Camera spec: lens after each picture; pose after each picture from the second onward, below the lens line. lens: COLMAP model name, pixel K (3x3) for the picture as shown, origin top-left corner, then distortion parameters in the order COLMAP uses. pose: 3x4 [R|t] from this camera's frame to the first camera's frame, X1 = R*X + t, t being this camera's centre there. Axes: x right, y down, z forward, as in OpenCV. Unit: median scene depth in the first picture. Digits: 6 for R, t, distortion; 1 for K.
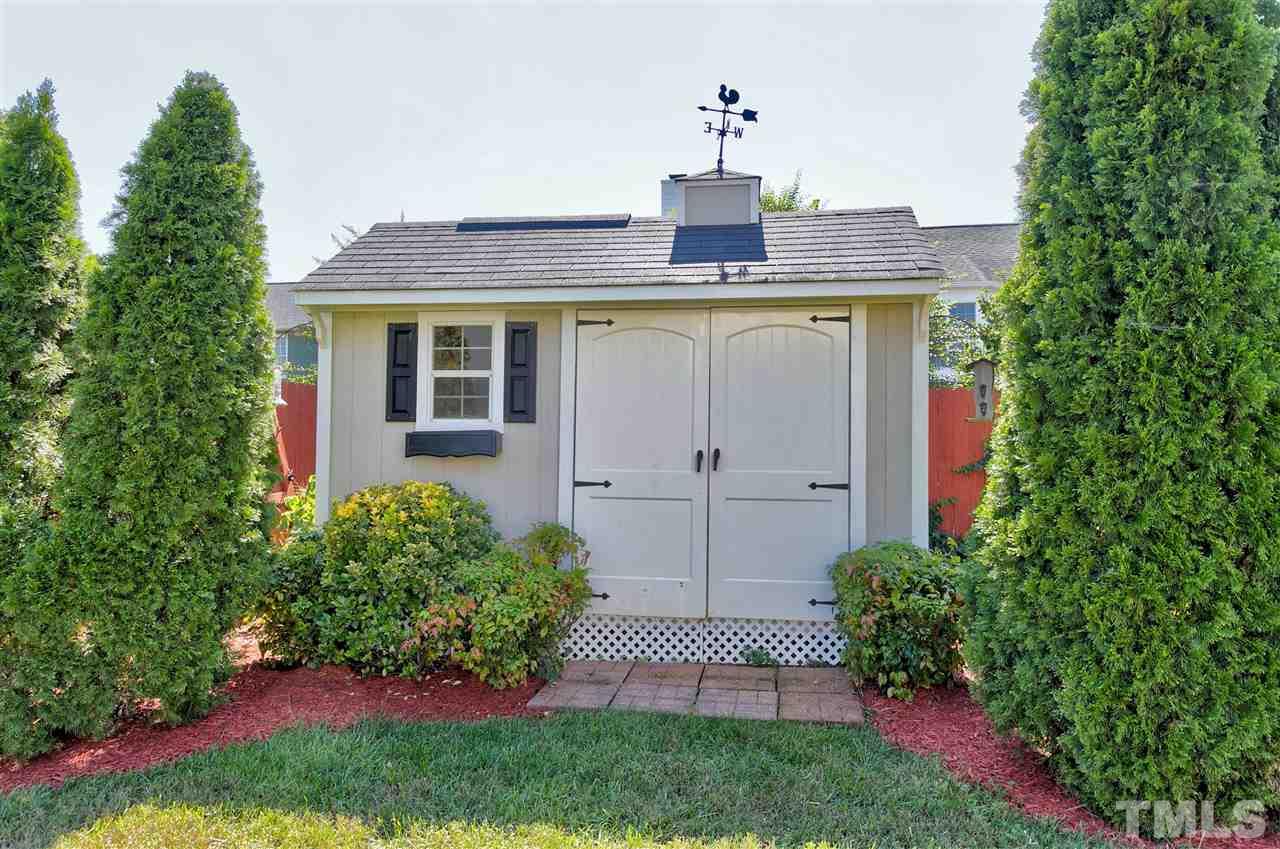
lens RADIAL K [[822.0, 0, 639.9], [0, 822.0, 433.9], [0, 0, 1]] dist [-0.002075, 0.004950]
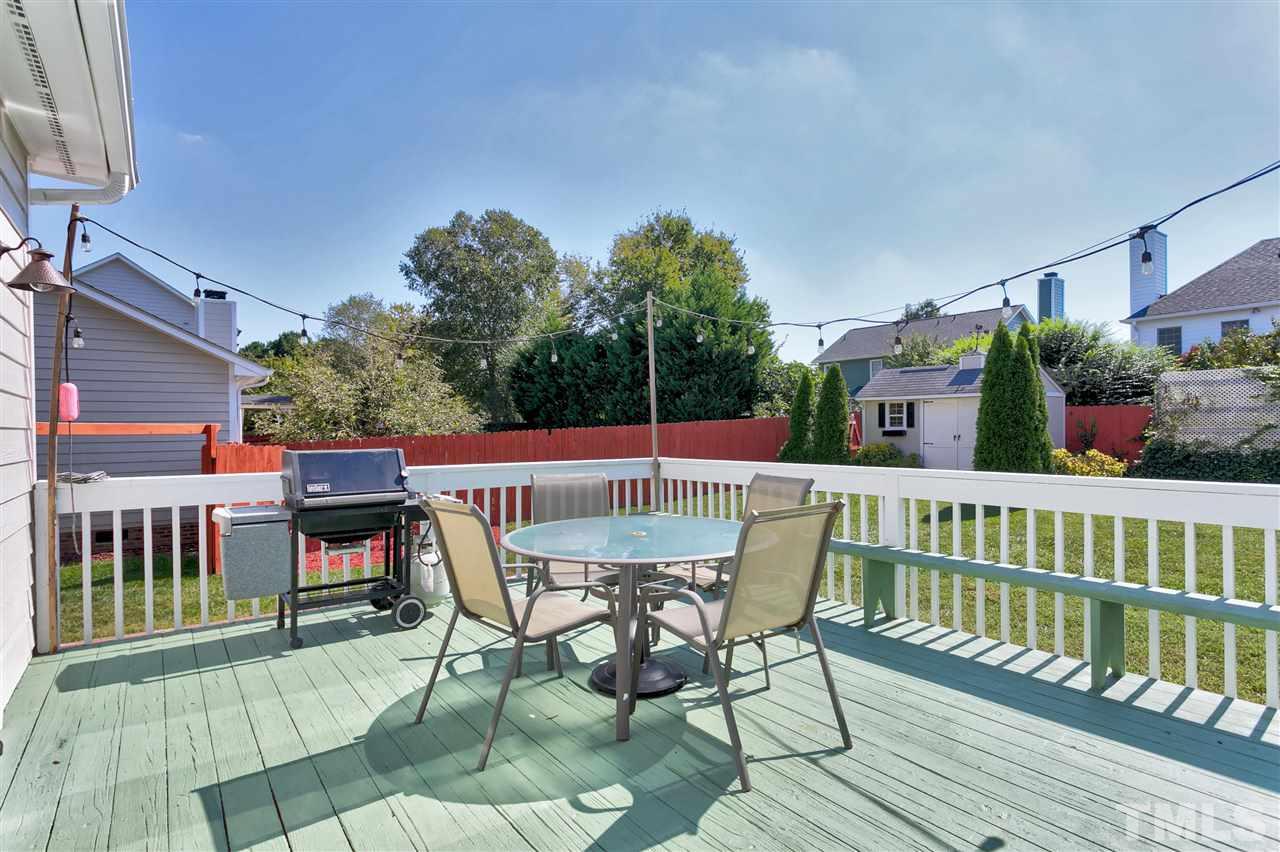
lens RADIAL K [[627.6, 0, 646.5], [0, 627.6, 426.1], [0, 0, 1]] dist [-0.003093, 0.001849]
pose [[0.711798, -0.013057, -0.702262, 1.149652], [0.034577, 0.999266, 0.016467, -0.123872], [0.701532, -0.036003, 0.711728, -2.187545]]
